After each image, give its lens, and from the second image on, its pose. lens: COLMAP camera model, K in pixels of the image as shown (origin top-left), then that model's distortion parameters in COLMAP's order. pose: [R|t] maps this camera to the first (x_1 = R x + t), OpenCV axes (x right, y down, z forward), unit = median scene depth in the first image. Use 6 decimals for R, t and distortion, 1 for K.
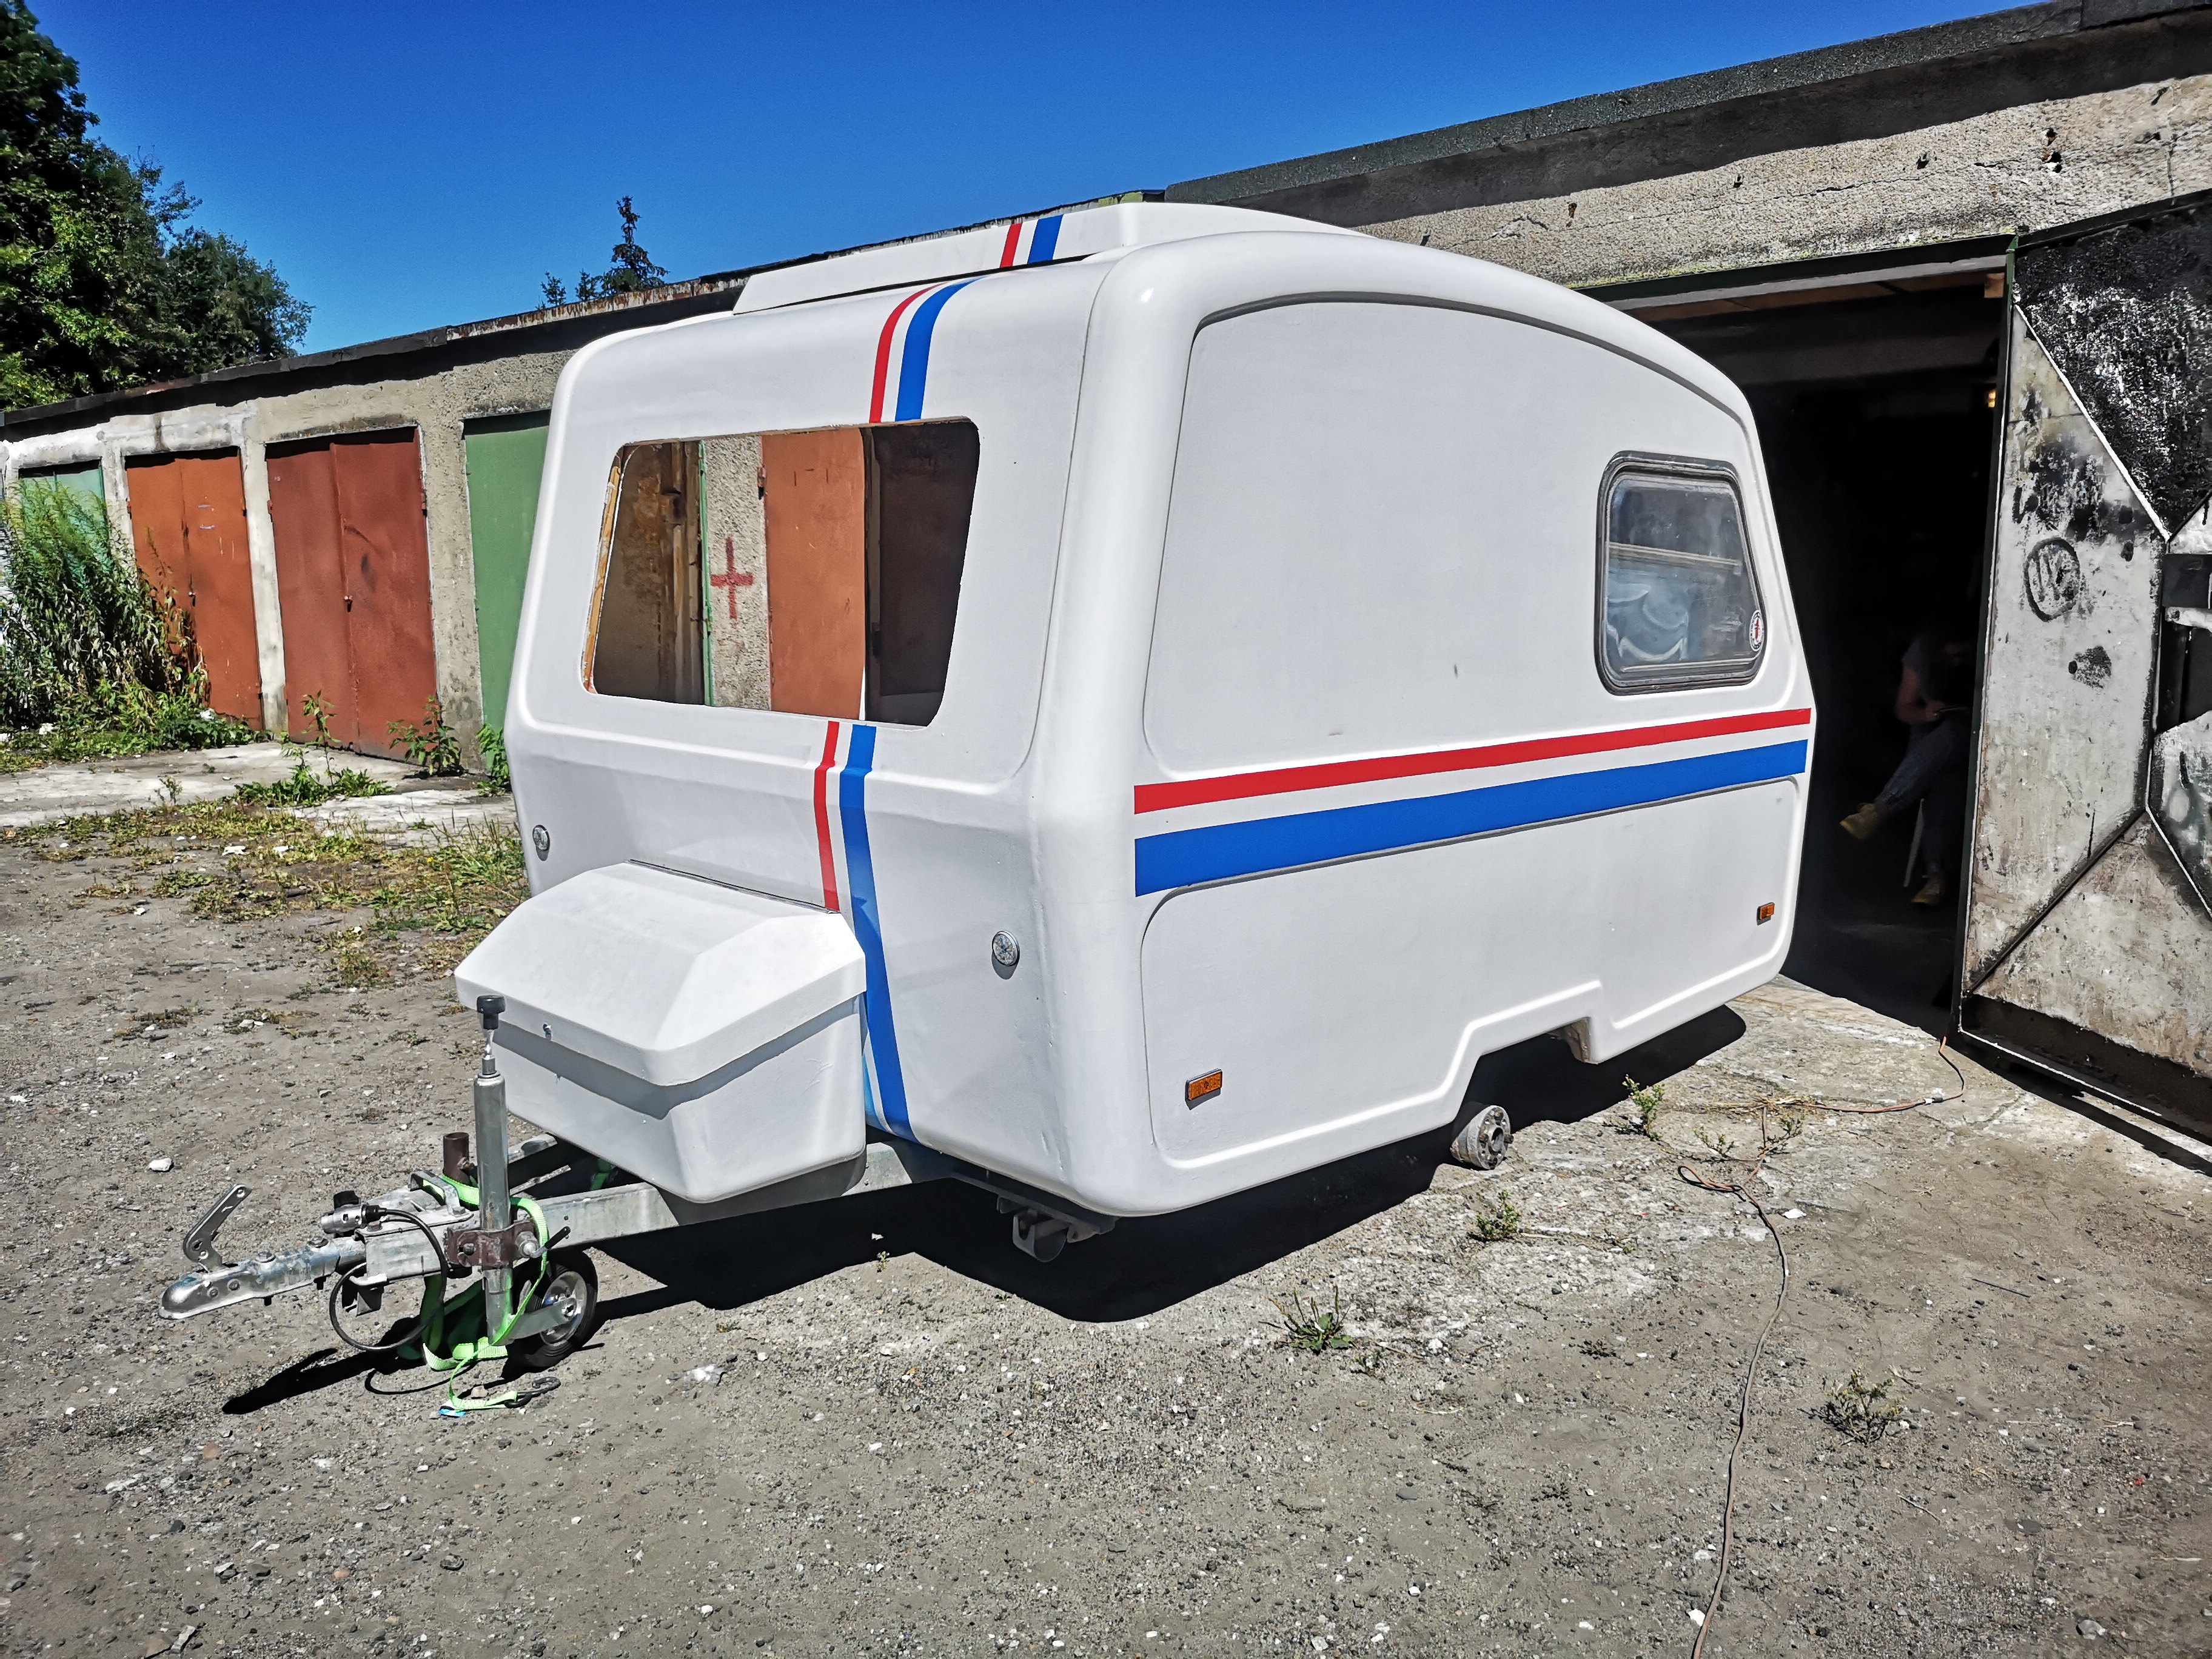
lens RADIAL K [[1717.1, 0, 1109.6], [0, 1717.1, 822.1], [0, 0, 1]] dist [0.049852, -0.049451]
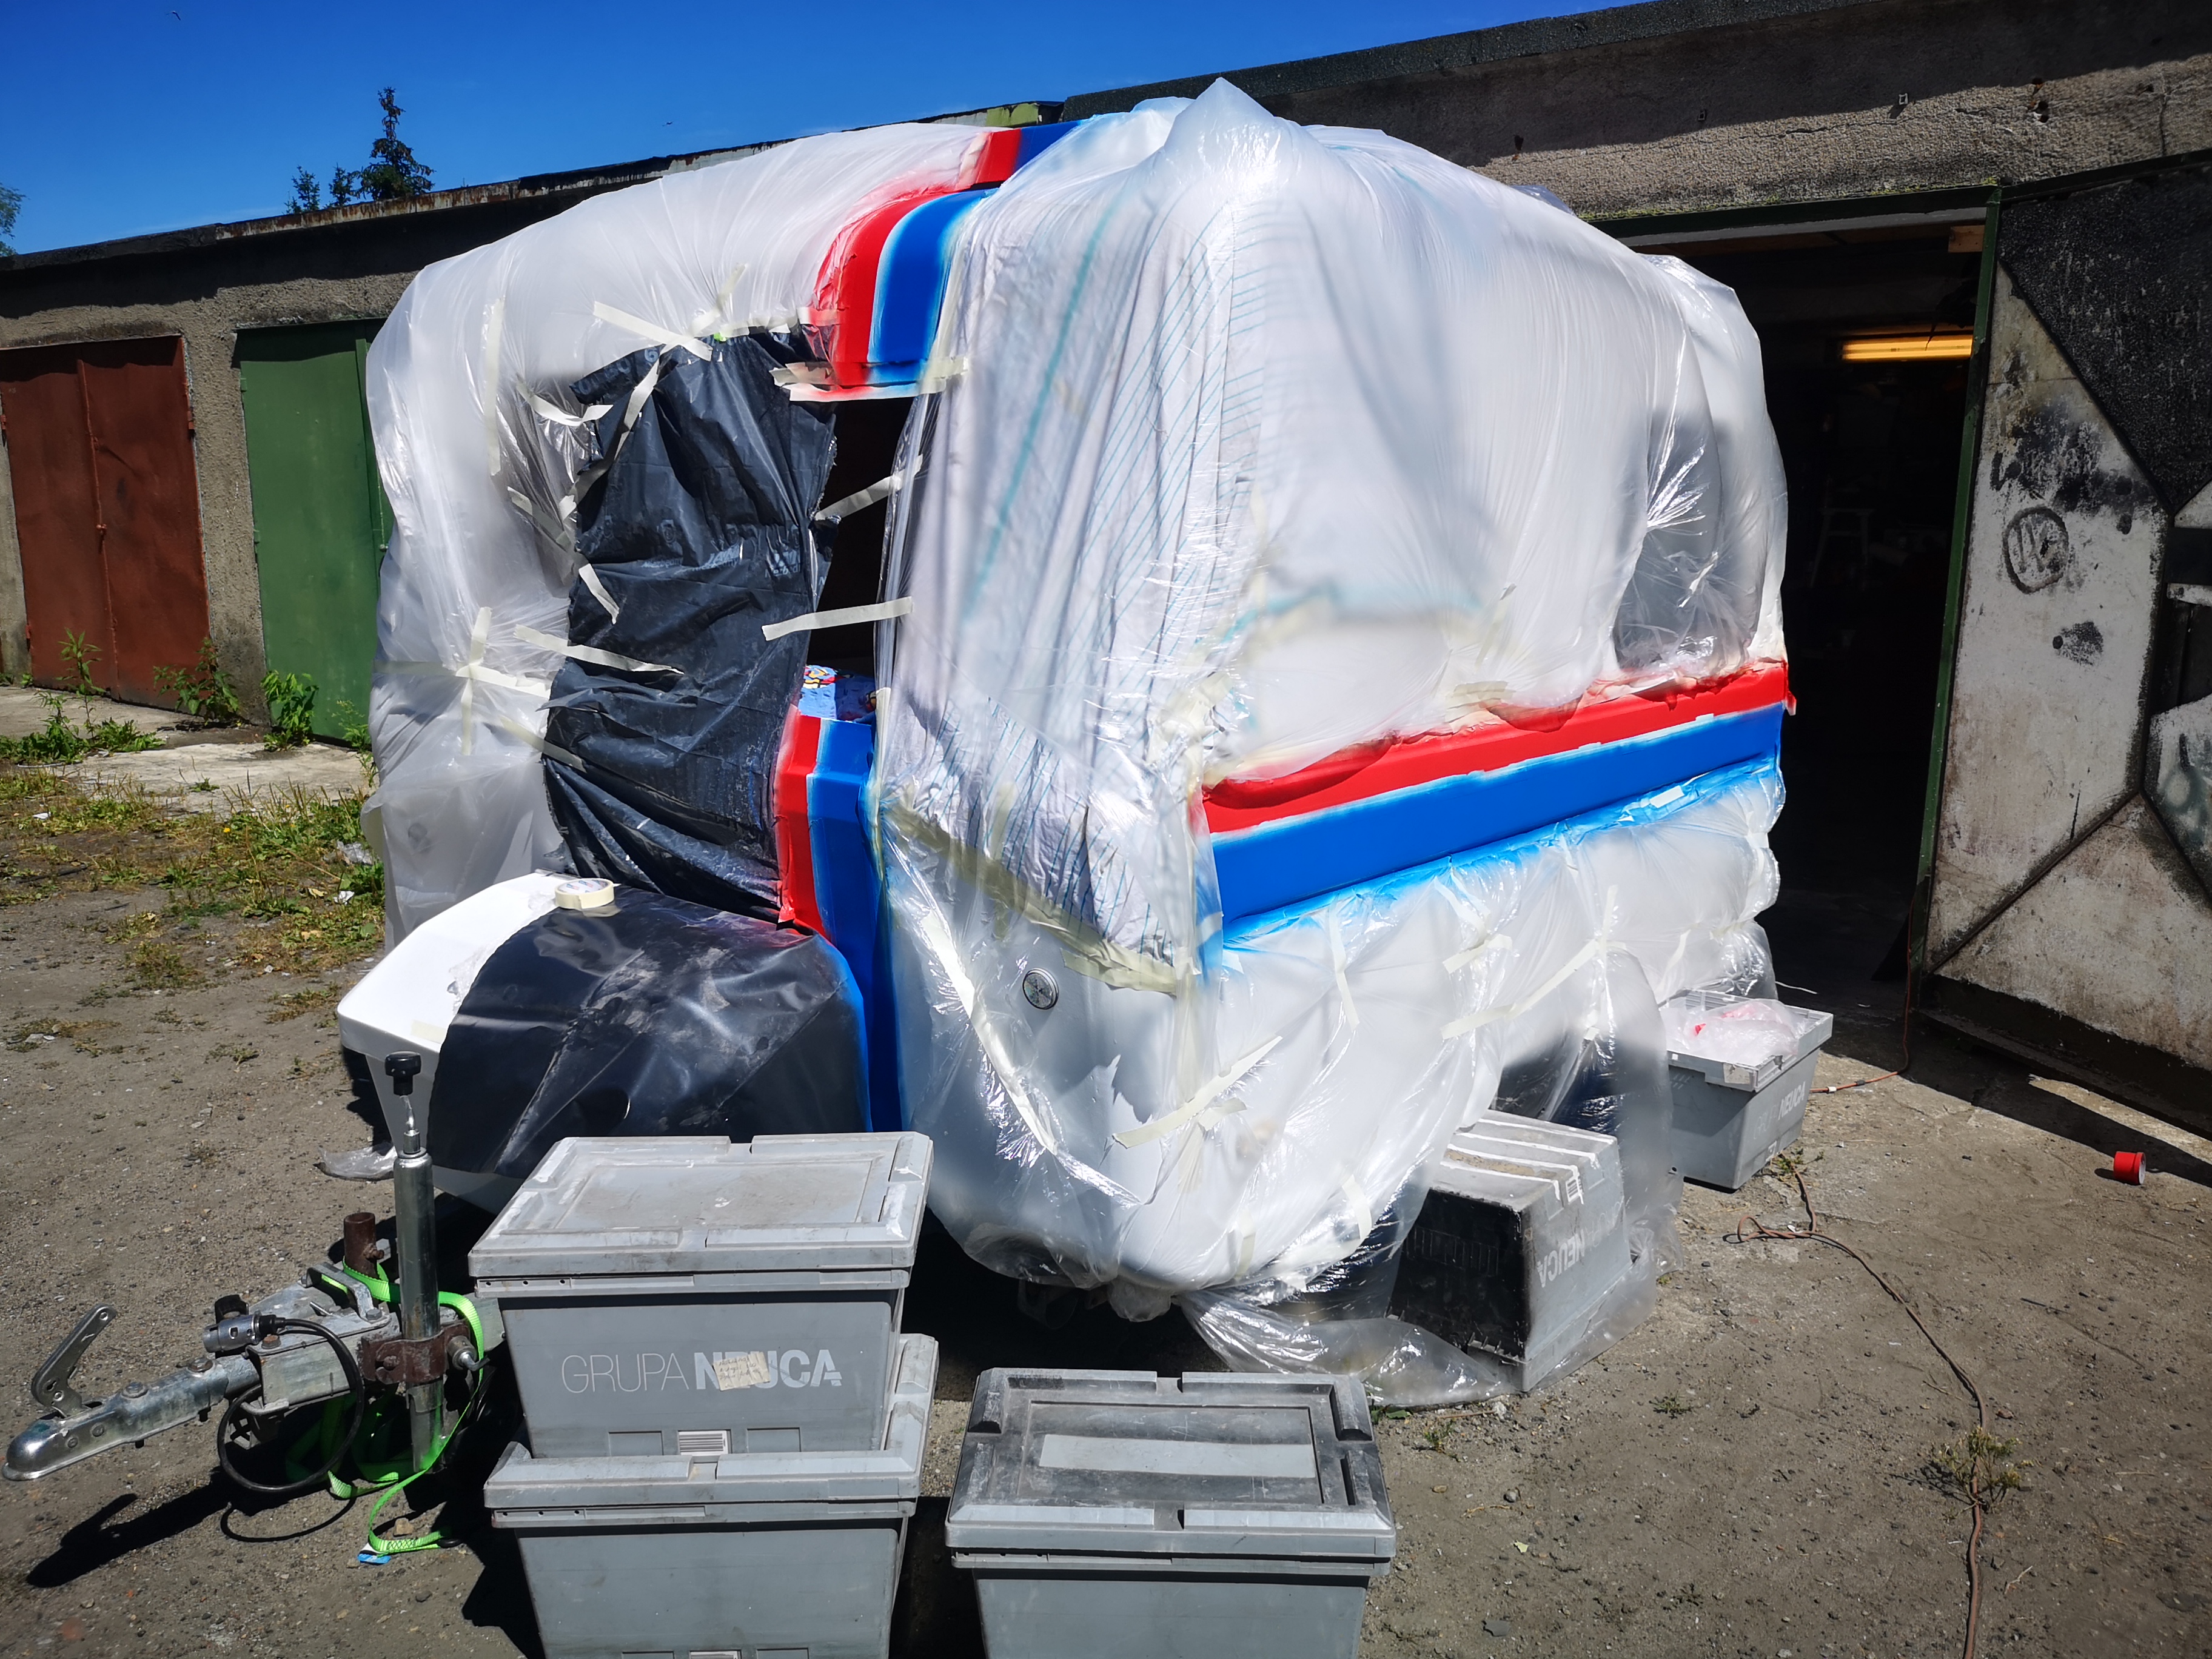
lens RADIAL K [[1717.1, 0, 1107.9], [0, 1717.1, 821.2], [0, 0, 1]] dist [0.049852, -0.049451]
pose [[0.992484, -0.009036, 0.122043, -0.086803], [0.004083, 0.999160, 0.040772, -0.030282], [-0.122309, -0.039967, 0.991687, 0.098335]]
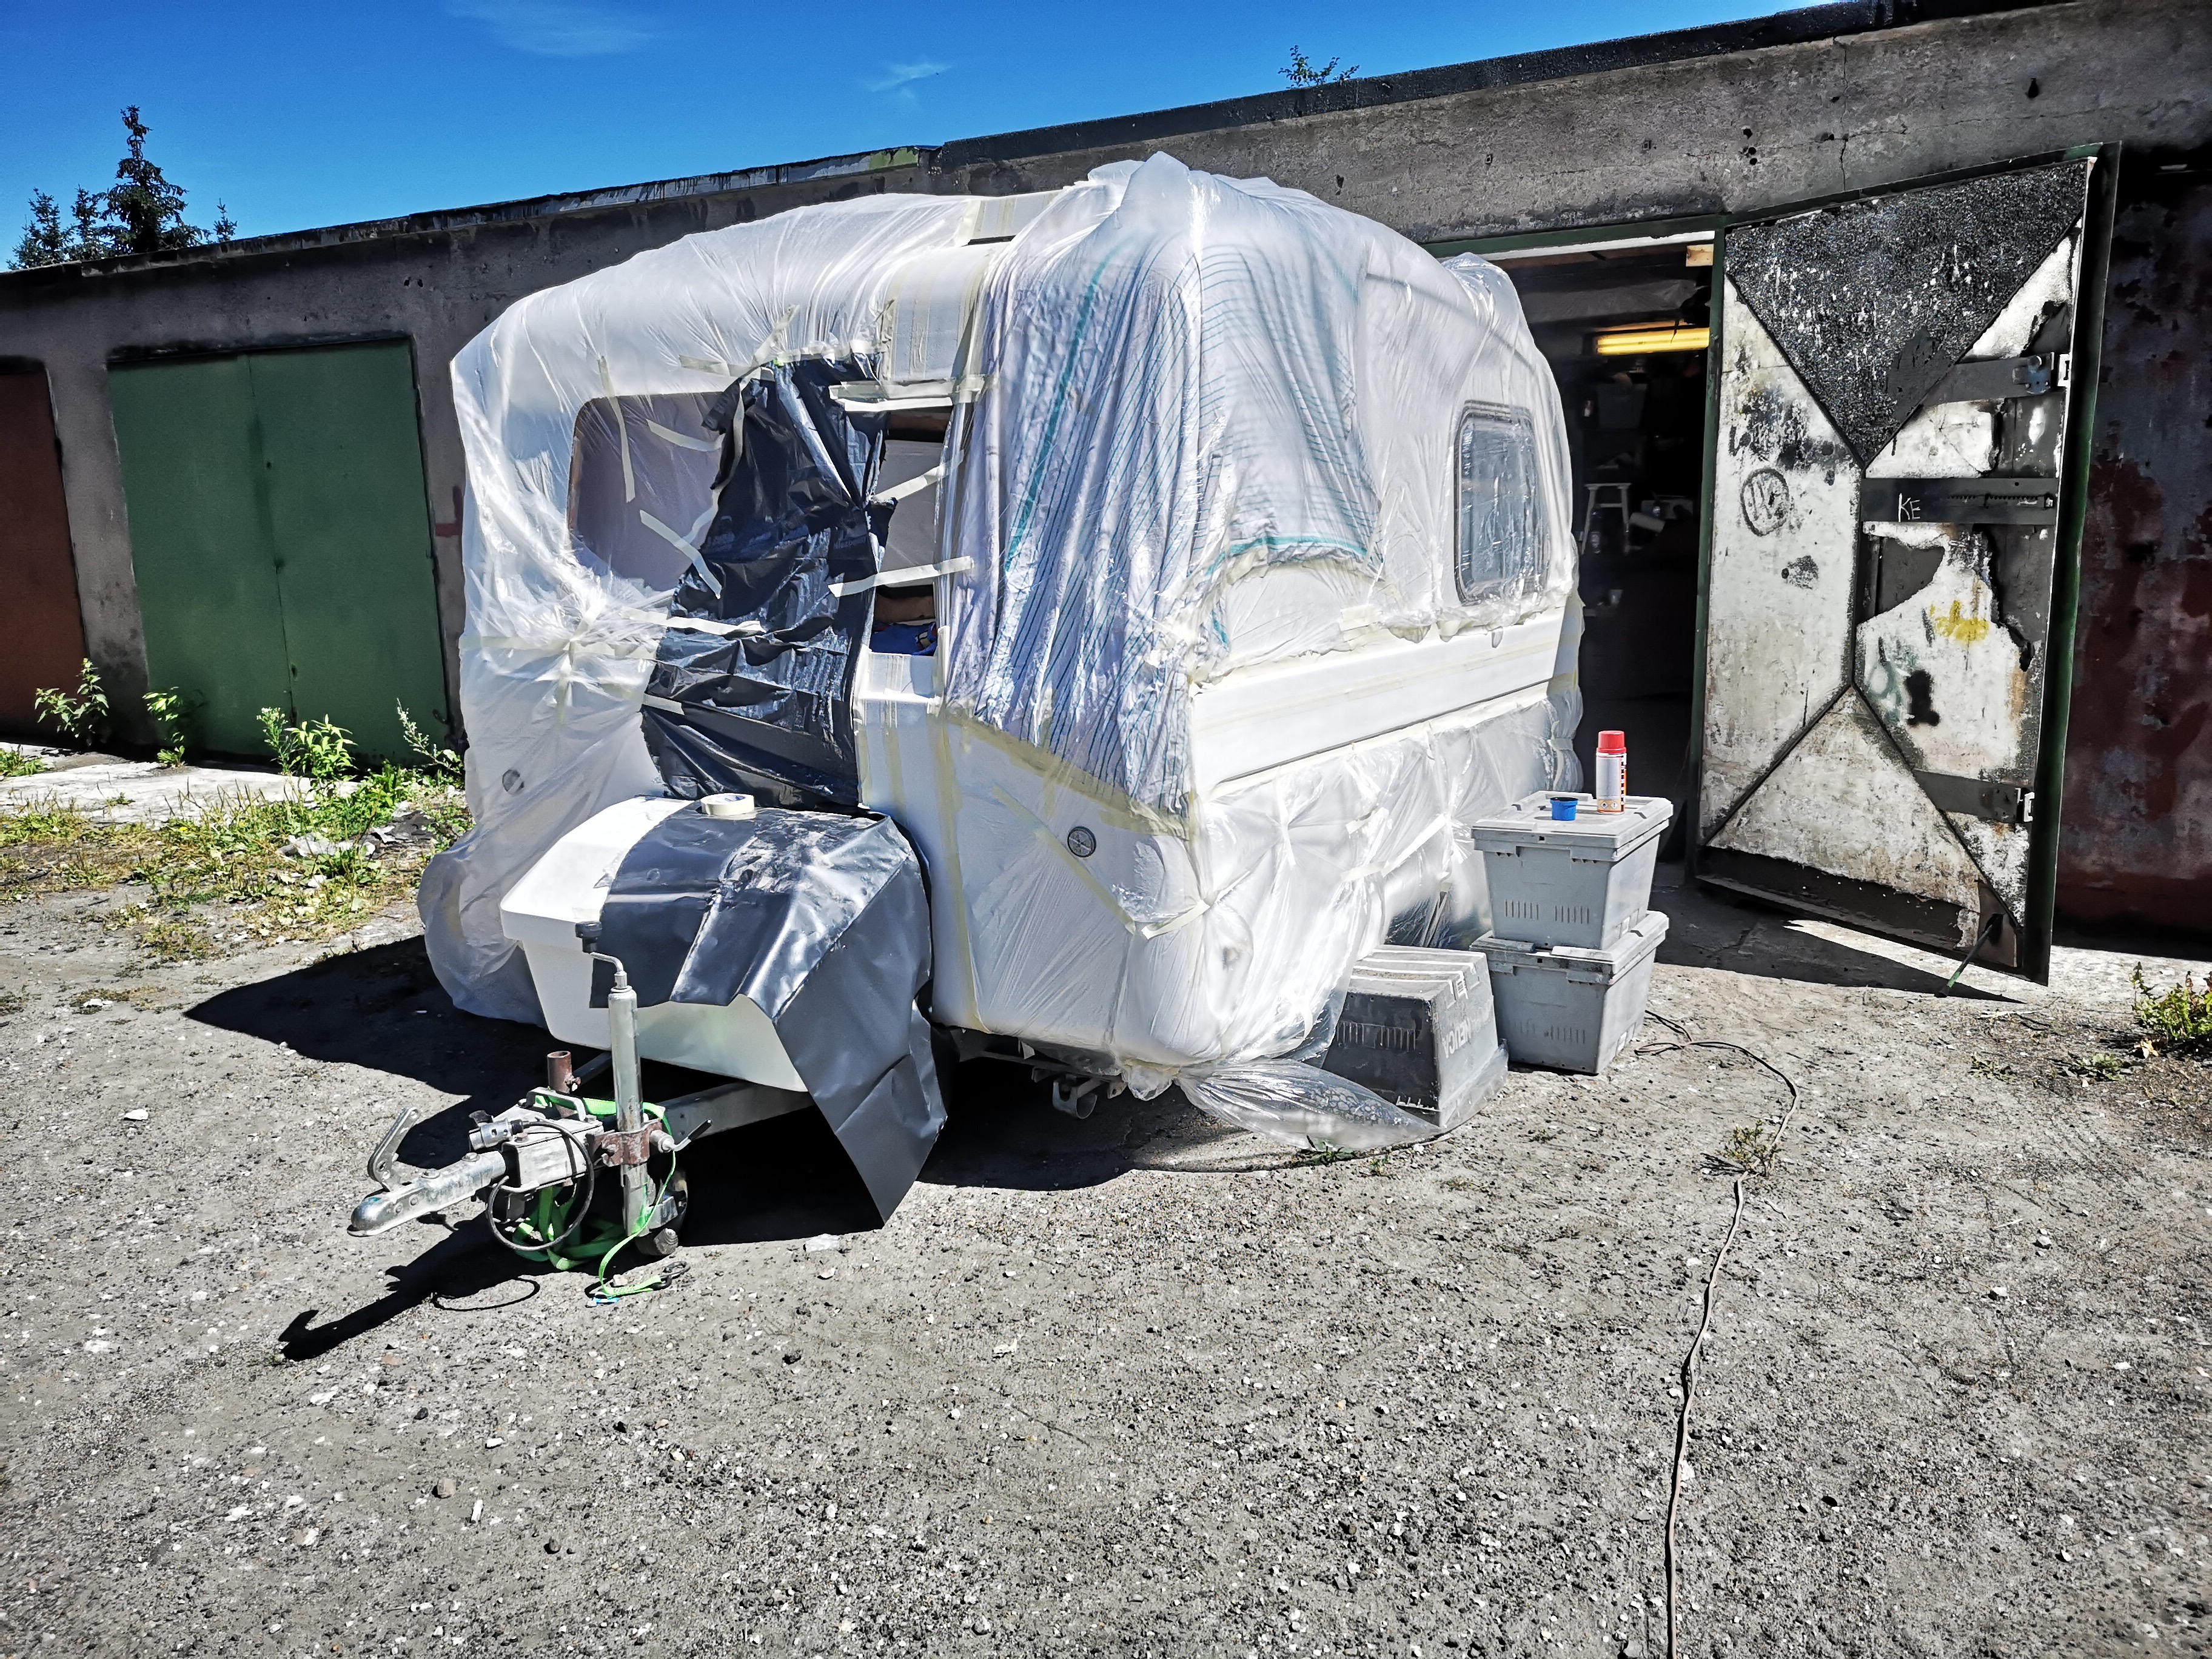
lens RADIAL K [[1717.1, 0, 1094.6], [0, 1717.1, 829.9], [0, 0, 1]] dist [0.049852, -0.049451]
pose [[0.970559, -0.065320, 0.231835, -0.211999], [0.055999, 0.997344, 0.046569, 0.007724], [-0.234261, -0.032215, 0.971640, -0.082983]]
